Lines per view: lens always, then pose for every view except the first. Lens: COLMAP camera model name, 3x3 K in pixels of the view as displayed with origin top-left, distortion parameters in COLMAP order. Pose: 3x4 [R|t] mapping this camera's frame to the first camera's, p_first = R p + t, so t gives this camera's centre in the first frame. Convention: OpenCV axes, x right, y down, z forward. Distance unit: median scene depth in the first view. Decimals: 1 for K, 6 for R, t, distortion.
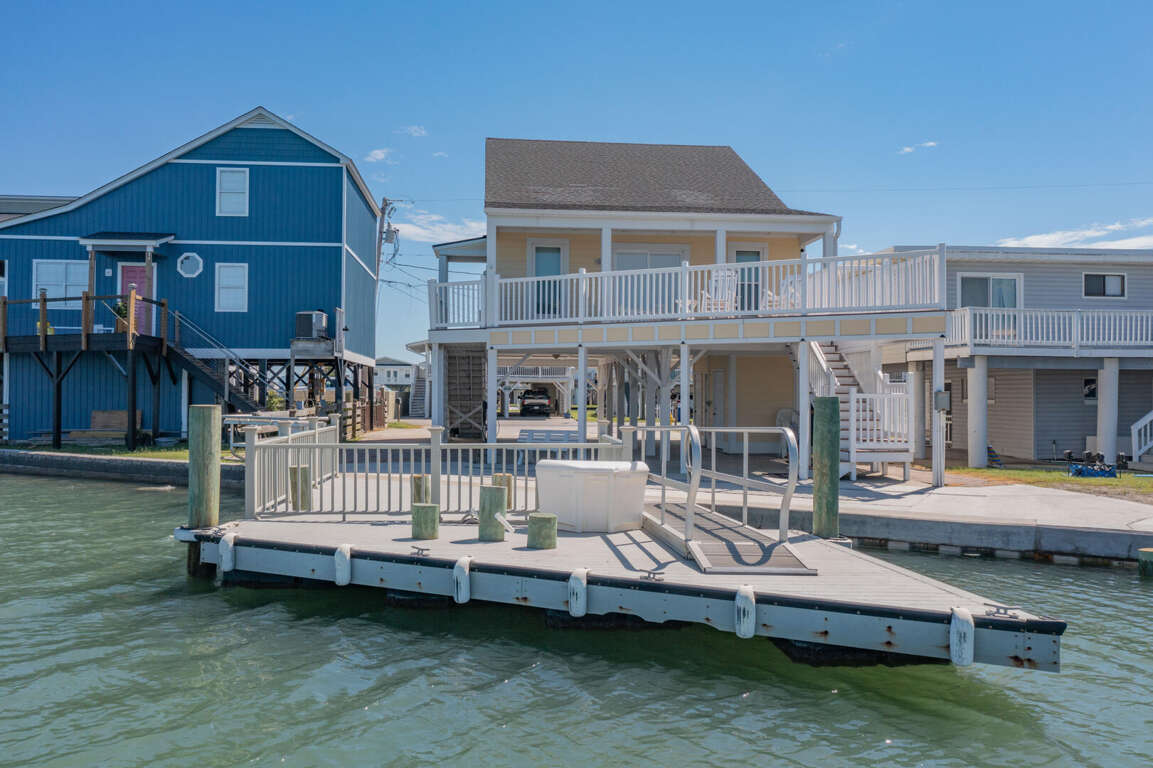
lens RADIAL K [[883.7, 0, 576.5], [0, 883.7, 384.0], [0, 0, 1]] dist [-0.006025, -0.003266]
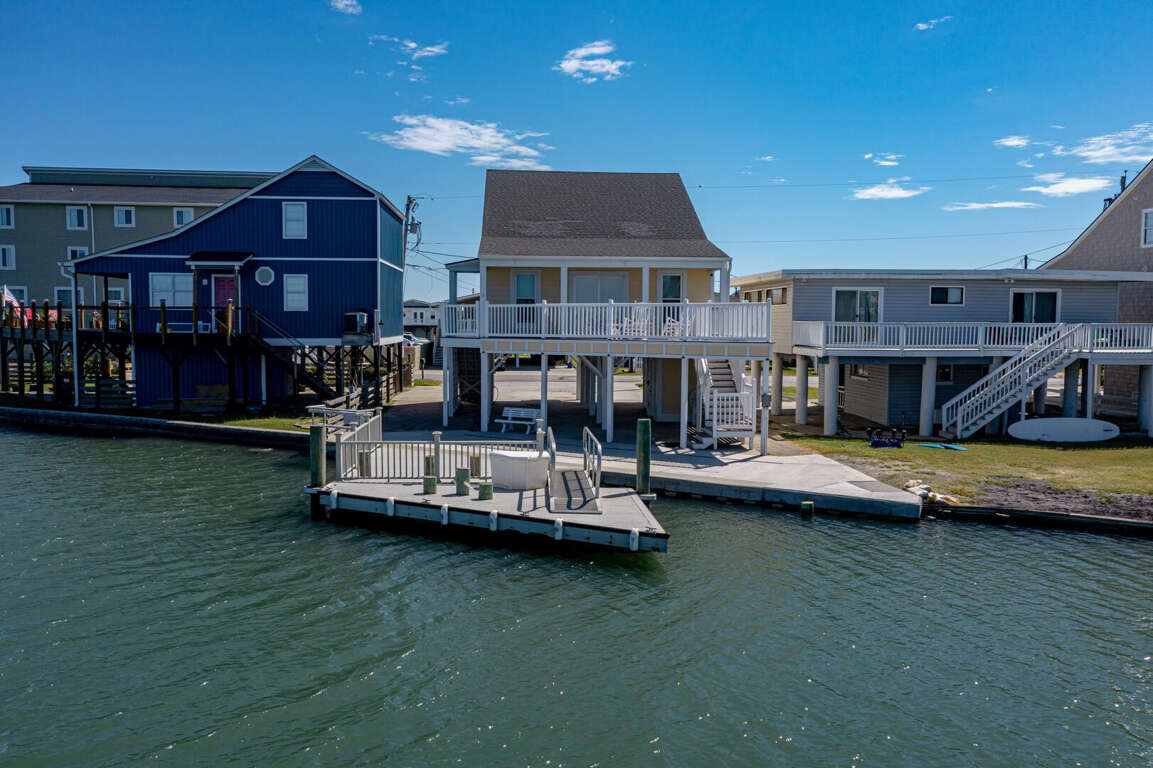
lens RADIAL K [[886.4, 0, 577.8], [0, 886.4, 380.7], [0, 0, 1]] dist [0.005339, 0.005146]
pose [[0.999552, 0.004033, -0.029652, 0.084293], [-0.001685, 0.996890, 0.078783, -0.090229], [0.029877, -0.078697, 0.996451, -0.369069]]
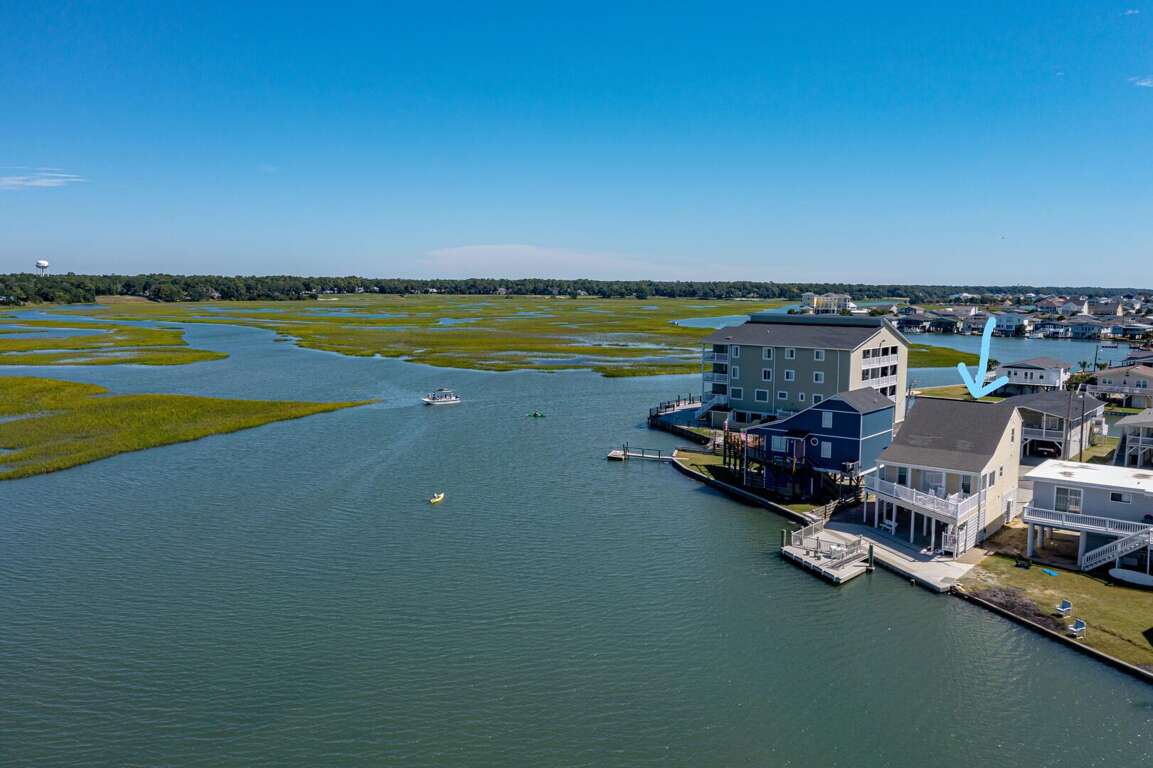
lens RADIAL K [[886.4, 0, 577.8], [0, 886.4, 380.7], [0, 0, 1]] dist [0.005339, 0.005146]
pose [[0.698016, 0.069545, -0.712697, 1.352697], [0.008889, 0.994355, 0.105735, -0.763907], [0.716027, -0.080140, 0.693458, -1.995253]]
